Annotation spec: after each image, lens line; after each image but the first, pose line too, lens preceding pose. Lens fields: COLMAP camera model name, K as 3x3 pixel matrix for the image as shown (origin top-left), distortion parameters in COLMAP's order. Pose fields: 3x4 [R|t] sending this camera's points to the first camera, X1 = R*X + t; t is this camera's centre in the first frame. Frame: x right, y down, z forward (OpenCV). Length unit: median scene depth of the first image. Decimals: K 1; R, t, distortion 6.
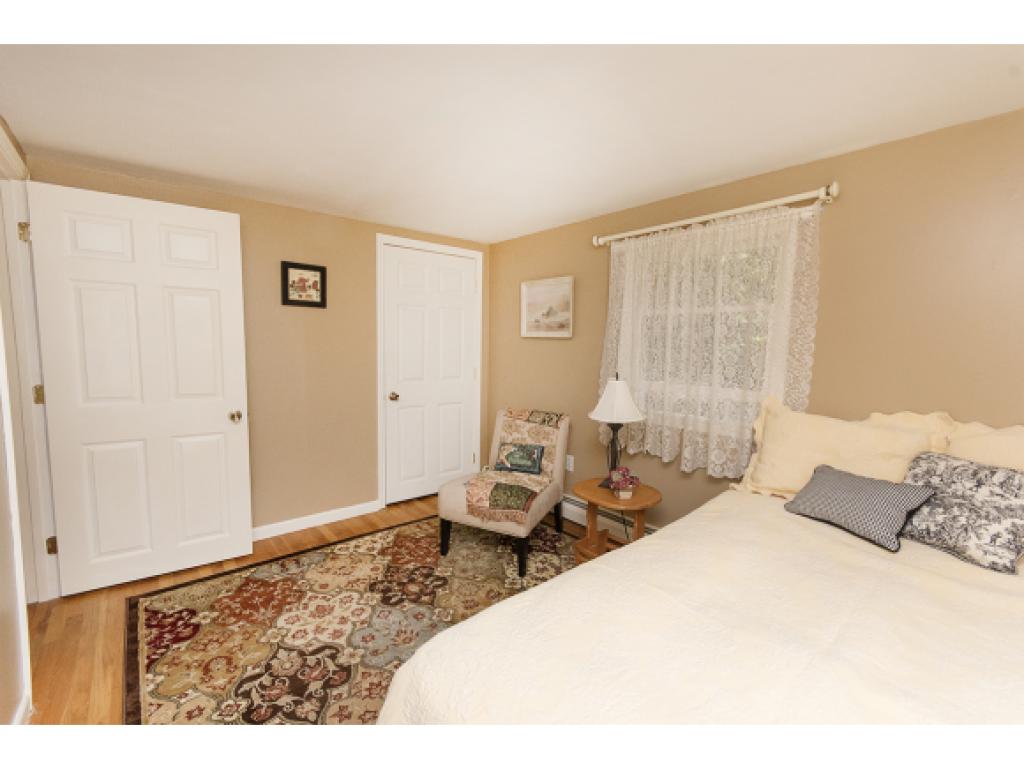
lens RADIAL K [[444.5, 0, 511.6], [0, 444.5, 384.2], [0, 0, 1]] dist [-0.000502, -0.000125]
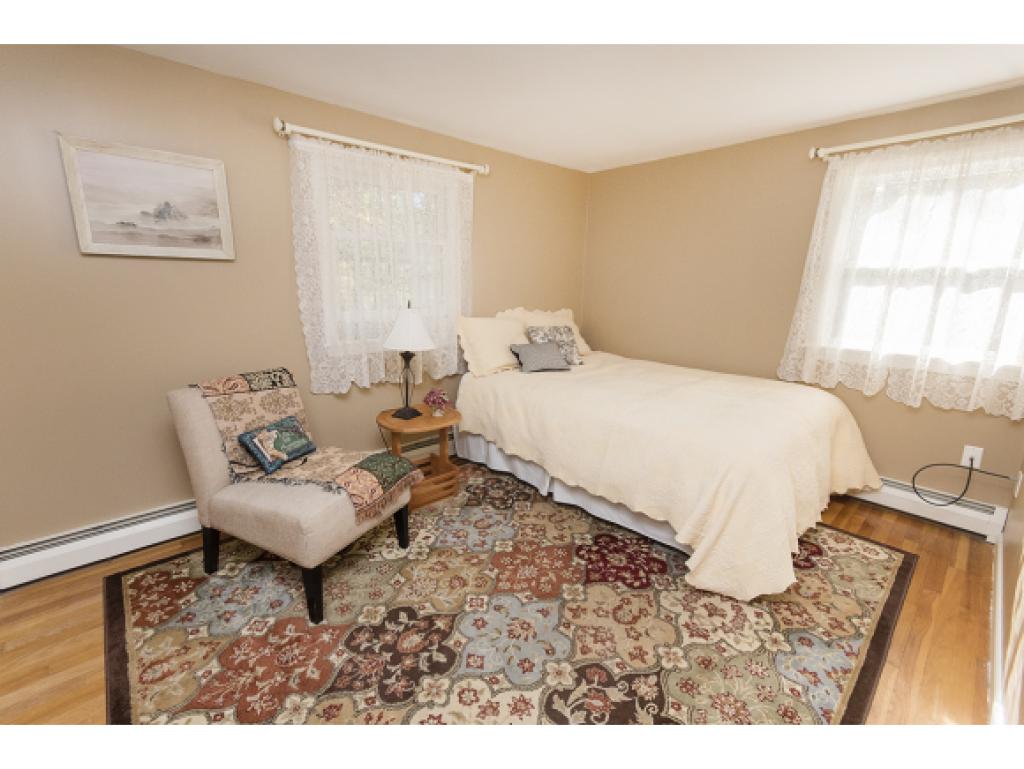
lens RADIAL K [[444.5, 0, 512.3], [0, 444.5, 381.3], [0, 0, 1]] dist [-0.000502, -0.000125]
pose [[-0.040822, -0.236719, 0.970720, -0.828031], [0.080612, 0.967583, 0.239344, -0.075525], [-0.995909, 0.088022, -0.020416, 0.869723]]
